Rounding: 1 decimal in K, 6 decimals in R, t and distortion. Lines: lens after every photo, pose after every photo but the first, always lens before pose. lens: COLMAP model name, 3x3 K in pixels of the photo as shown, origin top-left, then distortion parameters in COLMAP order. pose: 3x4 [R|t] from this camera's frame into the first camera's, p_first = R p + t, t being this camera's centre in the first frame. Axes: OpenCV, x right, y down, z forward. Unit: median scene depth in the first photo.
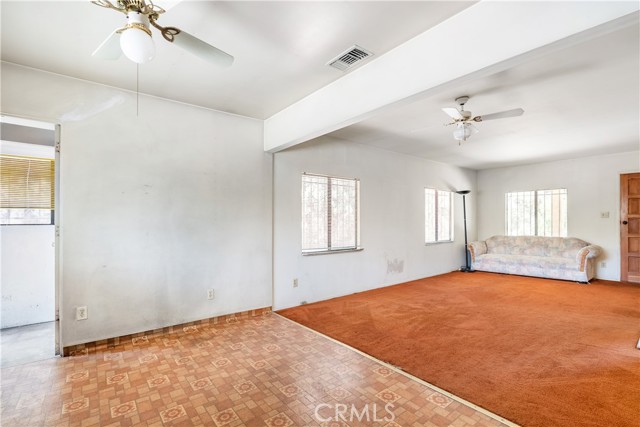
lens RADIAL K [[293.7, 0, 315.6], [0, 293.7, 215.2], [0, 0, 1]] dist [-0.004958, -0.000600]
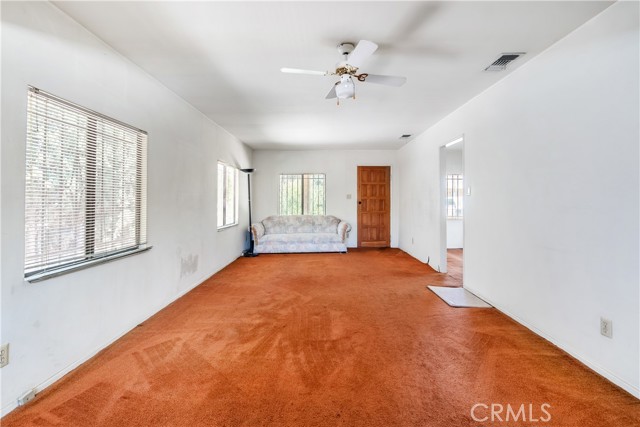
lens RADIAL K [[288.5, 0, 318.4], [0, 288.5, 195.0], [0, 0, 1]] dist [-0.000550, -0.000028]
pose [[0.631936, 0.016934, 0.774835, -0.075135], [-0.010454, 0.999857, -0.013326, 0.009869], [-0.774950, 0.000321, 0.632023, 0.308870]]
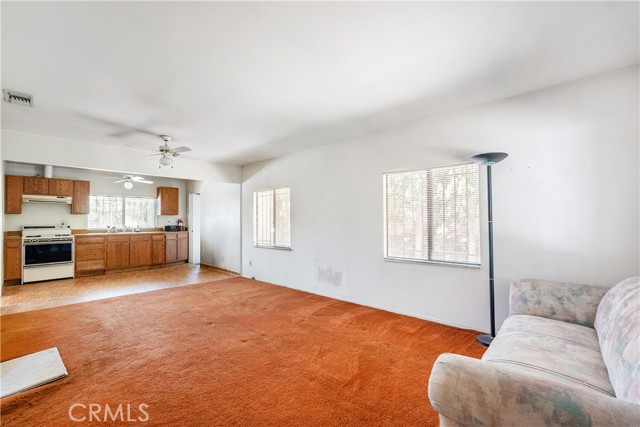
lens RADIAL K [[288.5, 0, 316.5], [0, 288.5, 213.5], [0, 0, 1]] dist [-0.000550, -0.000028]
pose [[0.139204, -0.028791, -0.989845, 1.093118], [0.018924, 0.999472, -0.026409, 0.011274], [0.990083, -0.015055, 0.139676, 0.832901]]
